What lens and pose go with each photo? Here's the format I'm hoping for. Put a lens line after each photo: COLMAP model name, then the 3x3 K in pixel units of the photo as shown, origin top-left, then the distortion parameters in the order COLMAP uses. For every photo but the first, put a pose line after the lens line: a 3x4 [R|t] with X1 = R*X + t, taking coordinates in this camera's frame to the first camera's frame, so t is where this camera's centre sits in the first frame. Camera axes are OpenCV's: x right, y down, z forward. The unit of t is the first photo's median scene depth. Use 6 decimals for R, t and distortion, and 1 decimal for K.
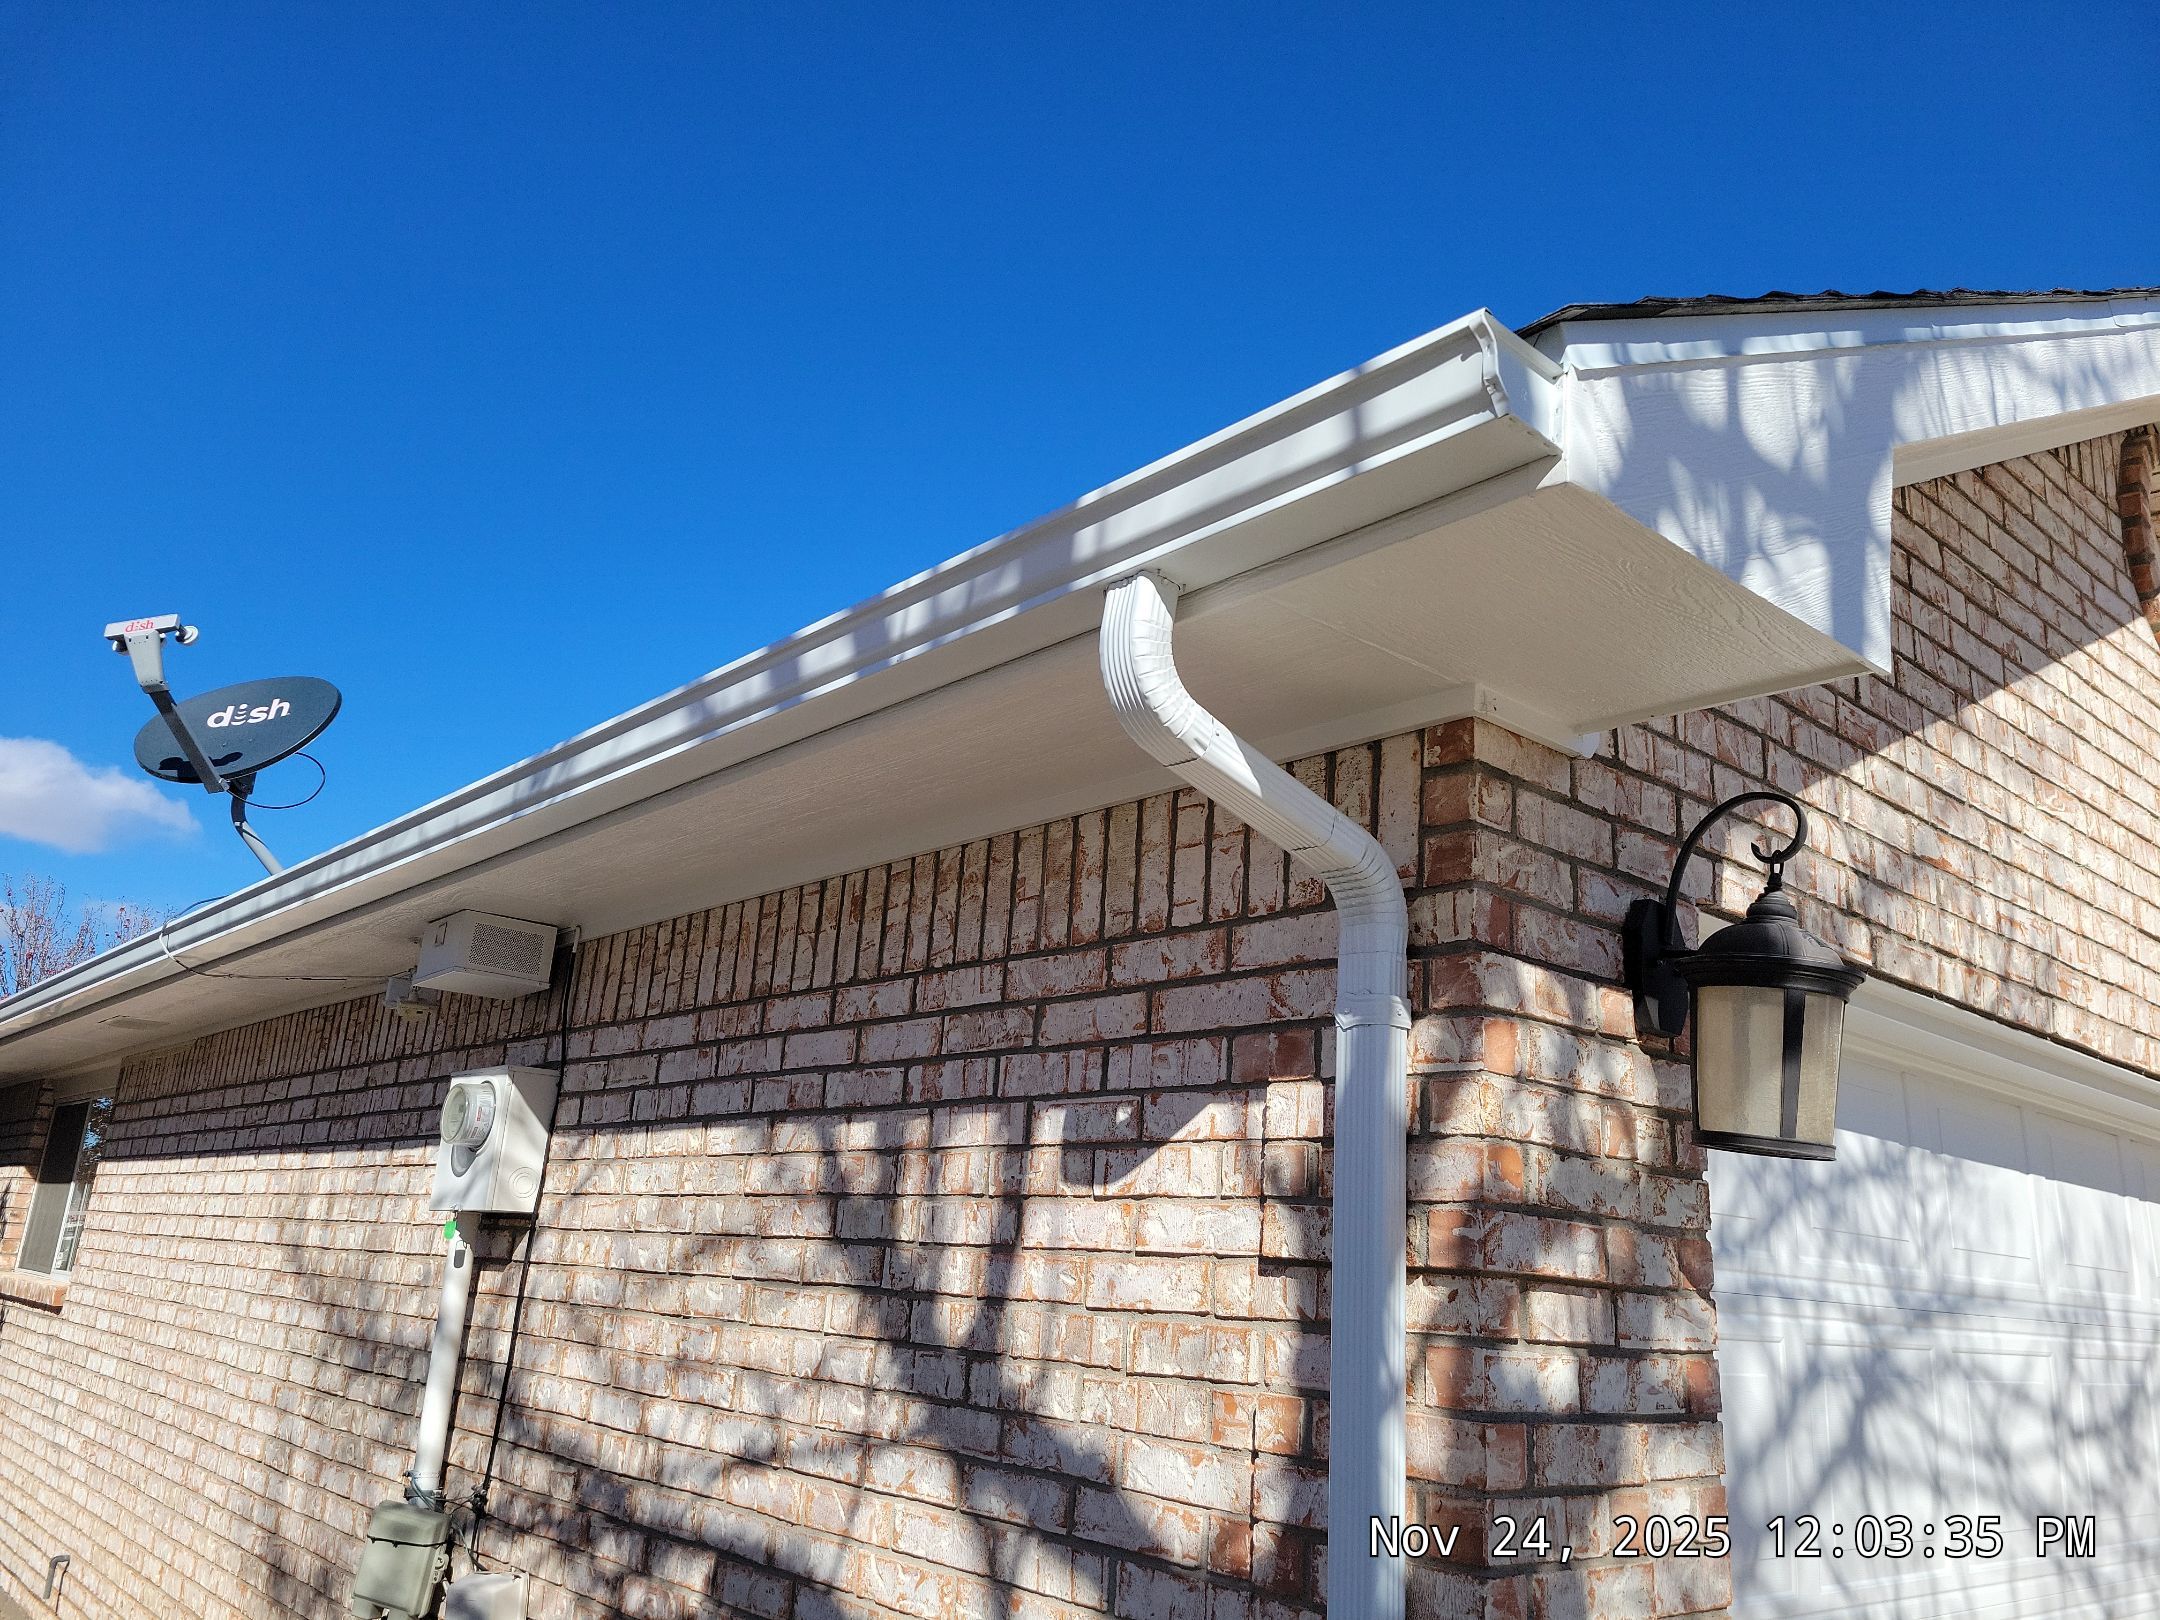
lens RADIAL K [[1637.5, 0, 1083.5], [0, 1637.5, 829.5], [0, 0, 1]] dist [0.058827, -0.022382]
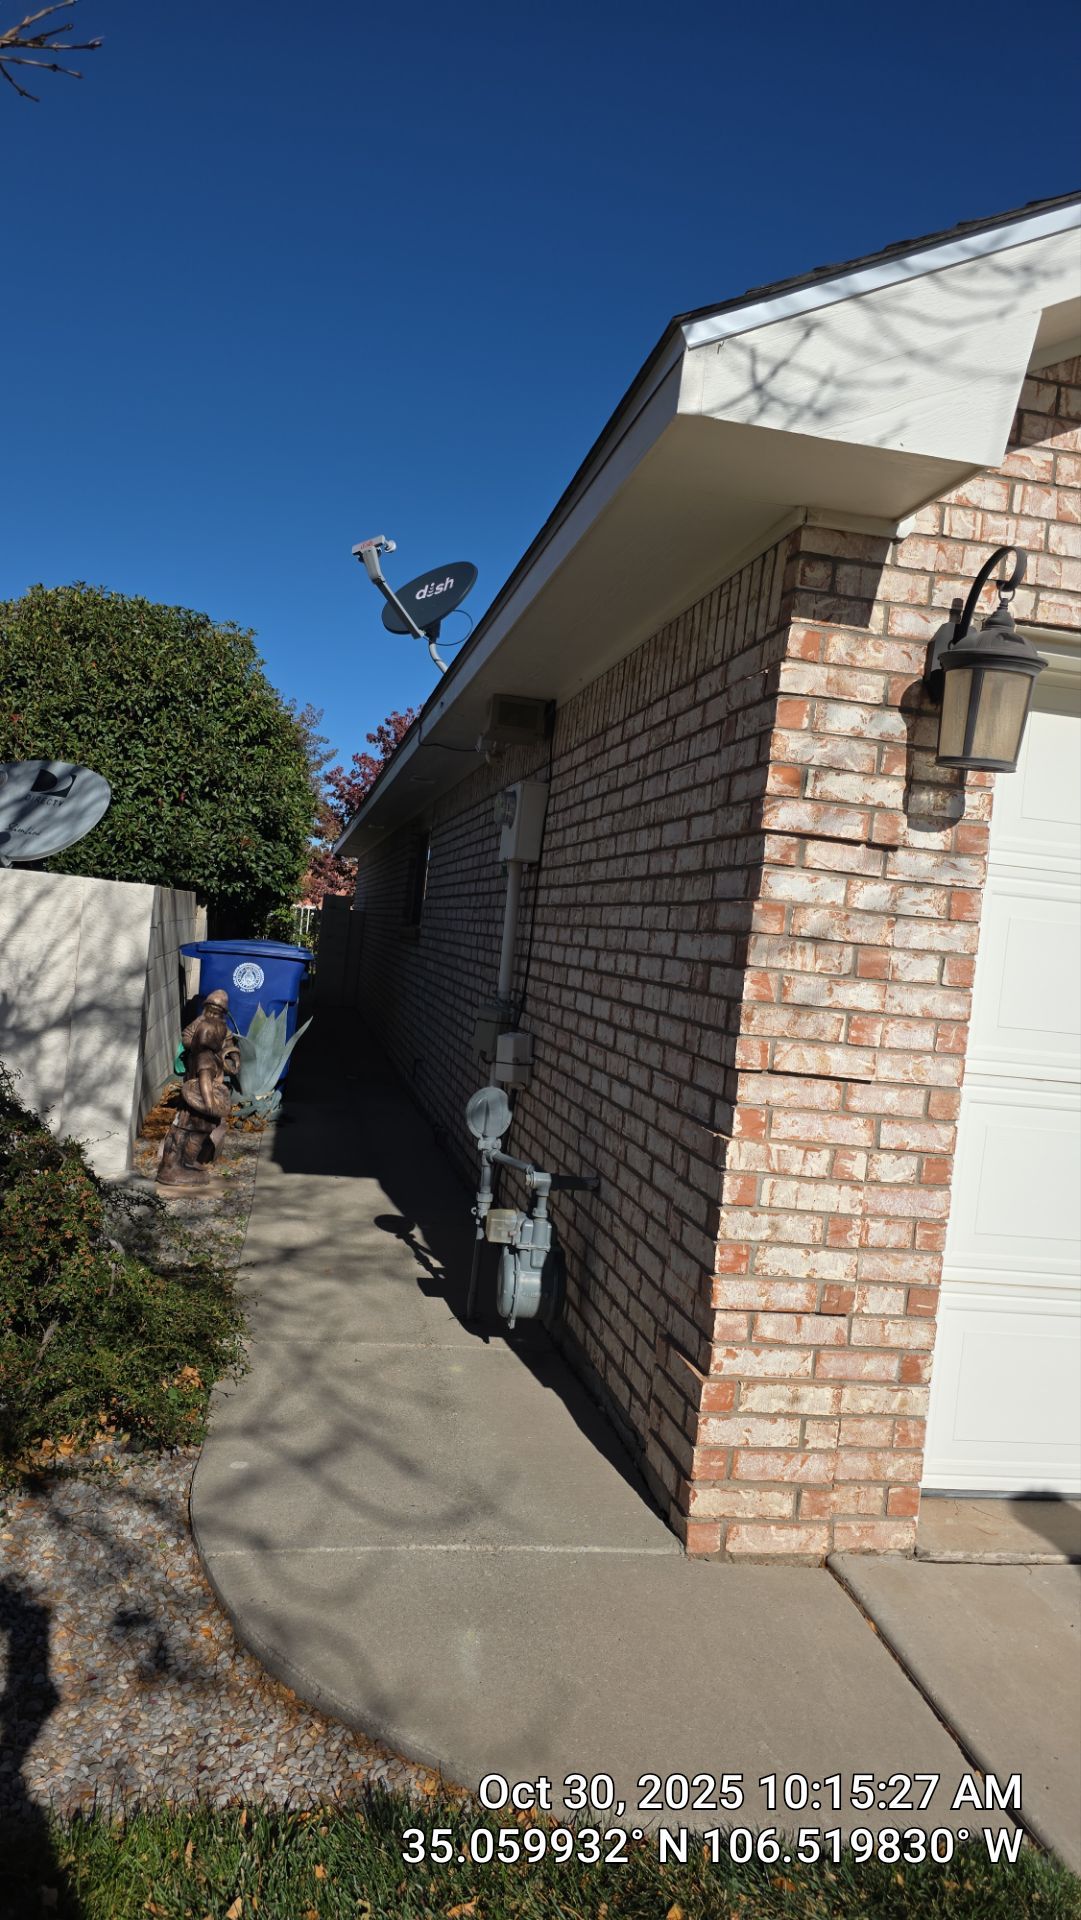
lens RADIAL K [[1337.2, 0, 524.4], [0, 1337.2, 969.5], [0, 0, 1]] dist [0.079079, -0.004284]
pose [[0.854979, 0.037468, -0.517307, 0.617369], [0.085779, 0.973438, 0.212276, 0.050250], [0.511519, -0.225866, 0.829055, -0.374206]]
